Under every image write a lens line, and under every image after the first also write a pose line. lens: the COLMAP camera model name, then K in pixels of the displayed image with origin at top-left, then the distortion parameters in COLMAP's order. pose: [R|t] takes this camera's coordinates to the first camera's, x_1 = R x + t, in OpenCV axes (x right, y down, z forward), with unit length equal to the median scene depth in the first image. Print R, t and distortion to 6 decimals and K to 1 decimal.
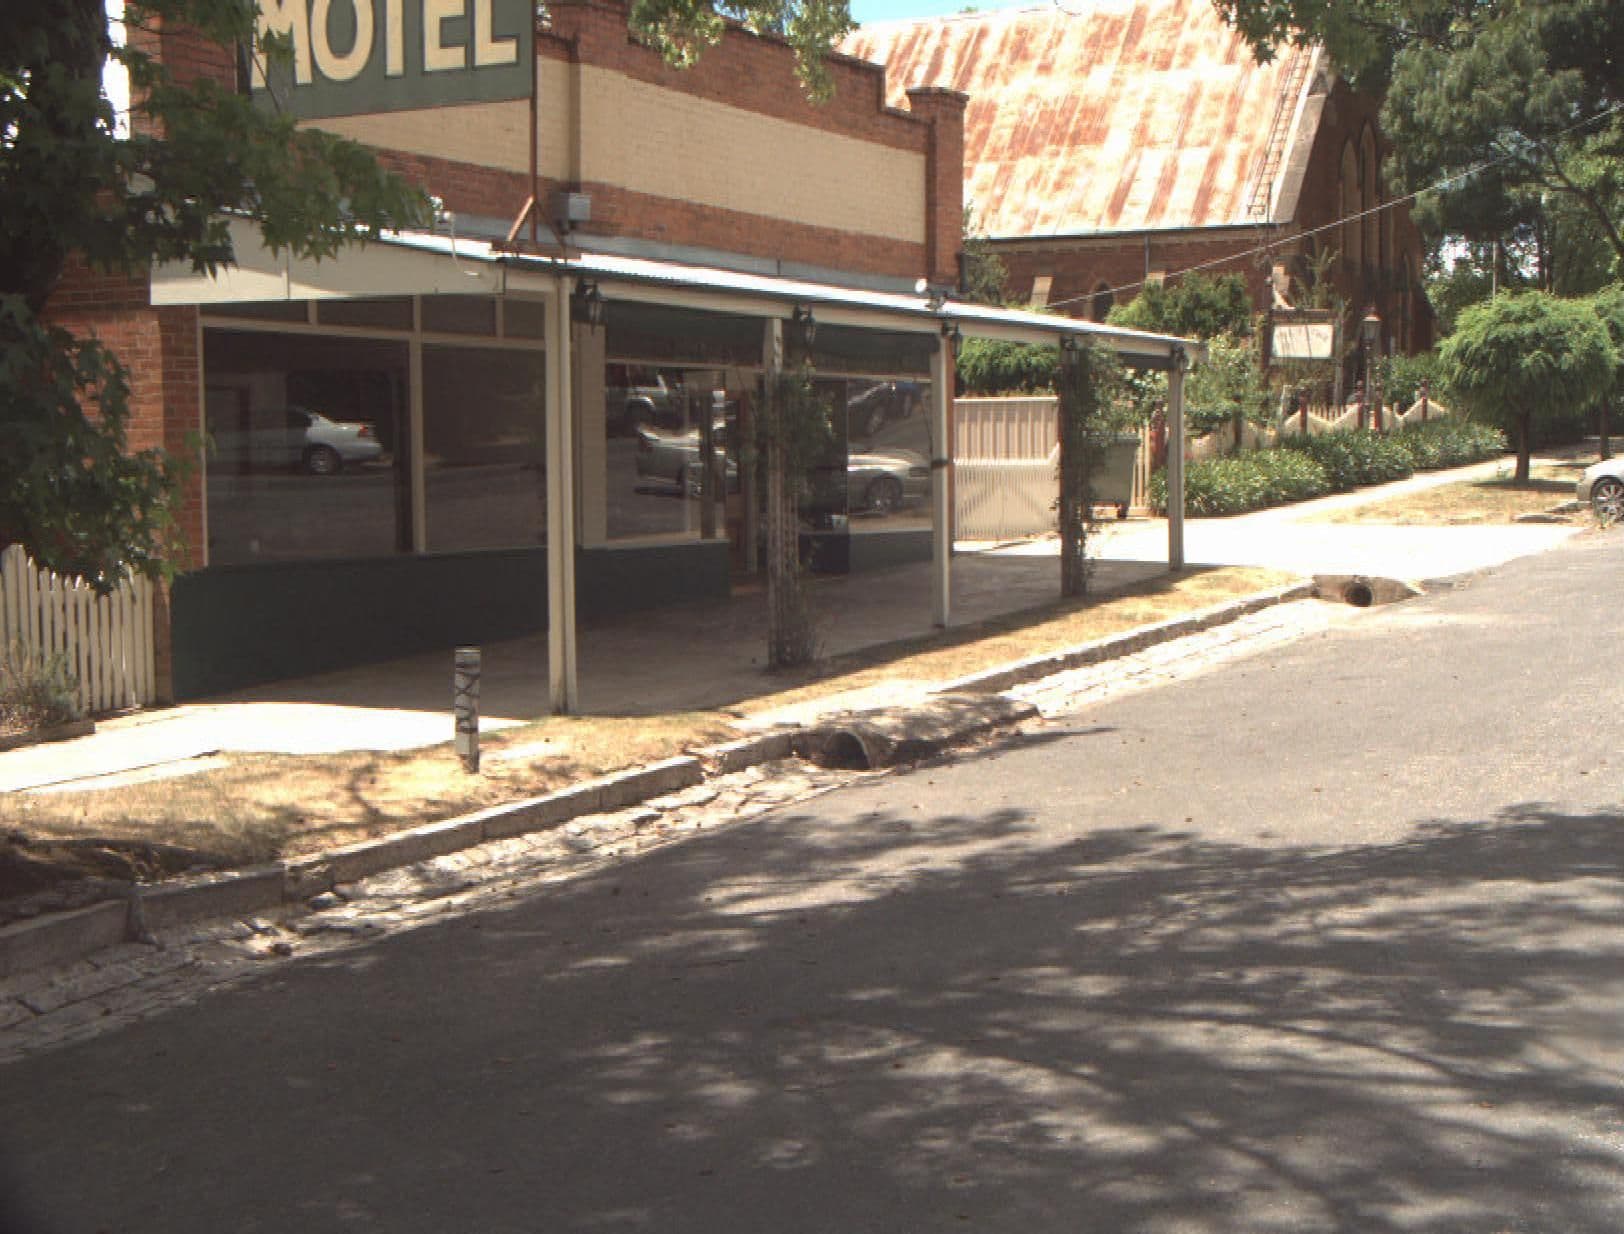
lens RADIAL K [[2276.3, 0, 840.8], [0, 2276.3, 615.8], [0, 0, 1]] dist [-0.132974, 0.876183]
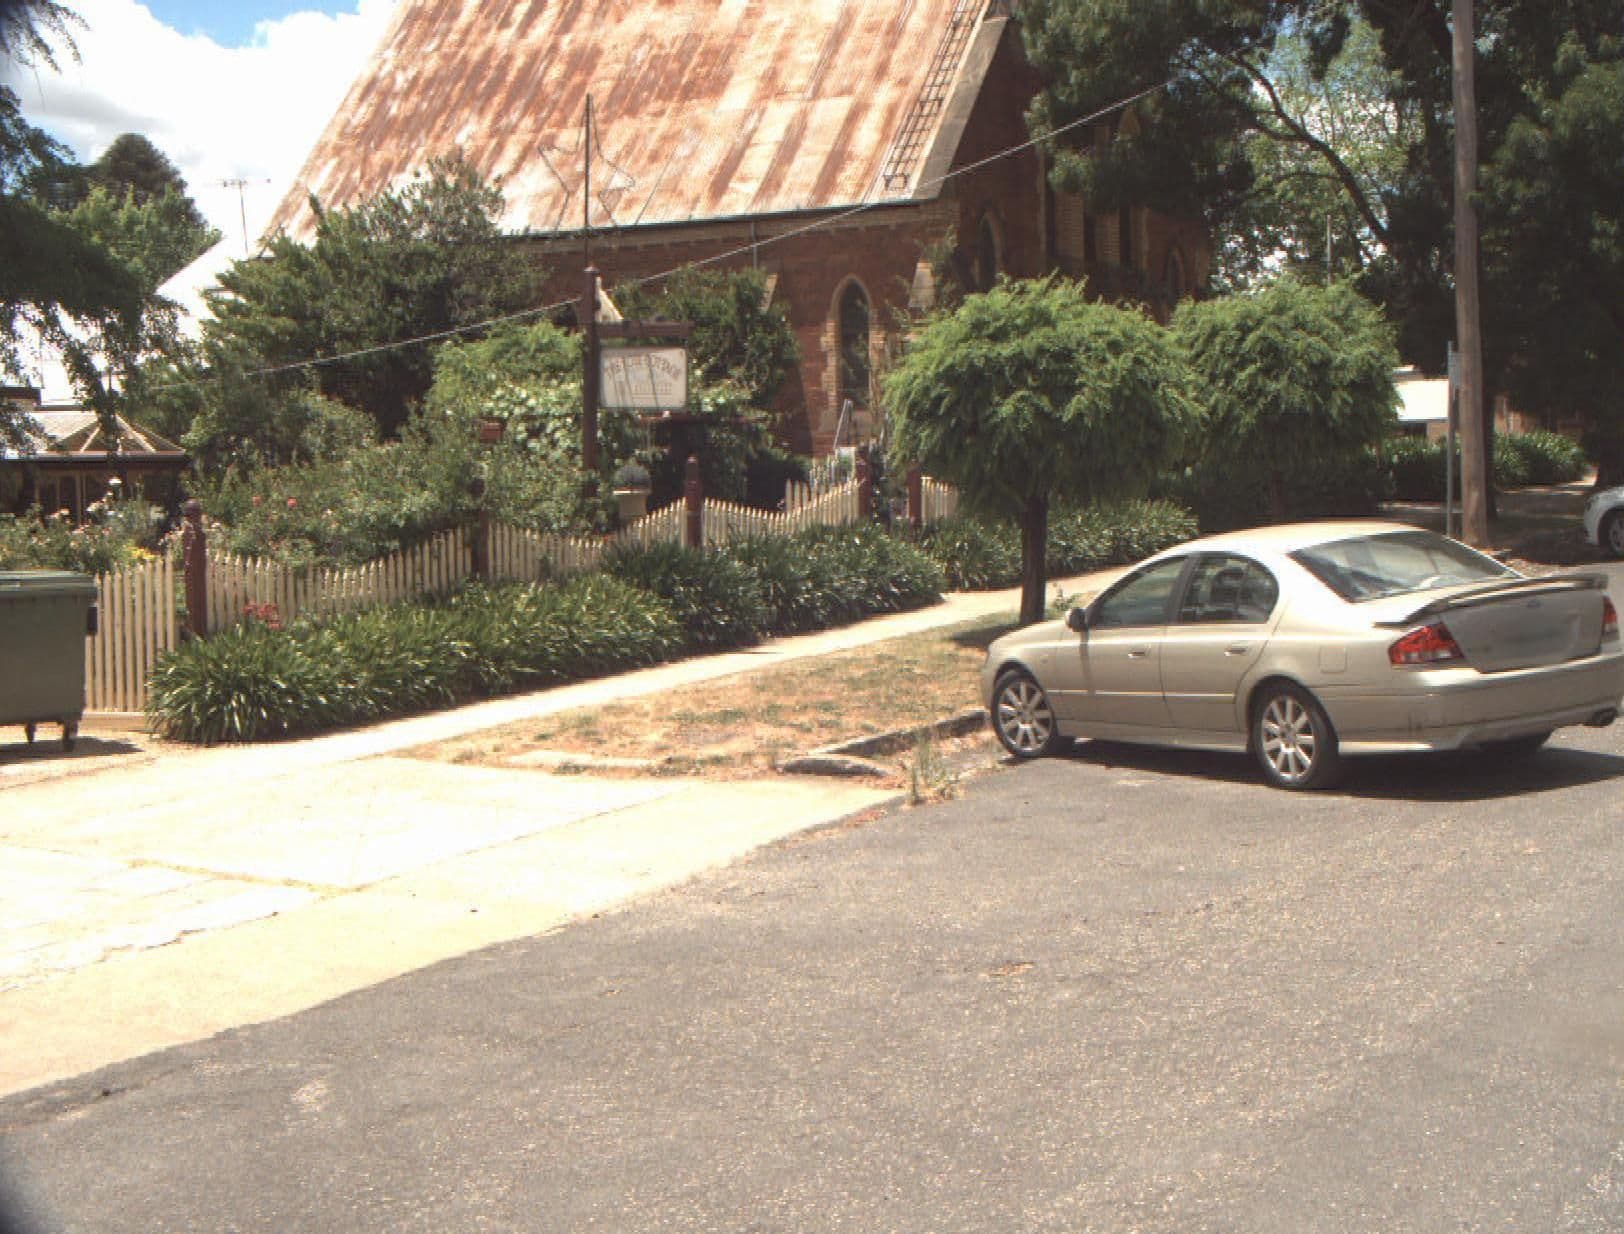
lens RADIAL K [[2375.3, 0, 812.0], [0, 2375.3, 617.0], [0, 0, 1]] dist [0.012164, -0.063965]
pose [[0.999821, -0.011775, -0.014808, 0.240257], [0.011524, 0.999791, -0.016912, -0.049766], [0.015005, 0.016739, 0.999747, 0.400073]]
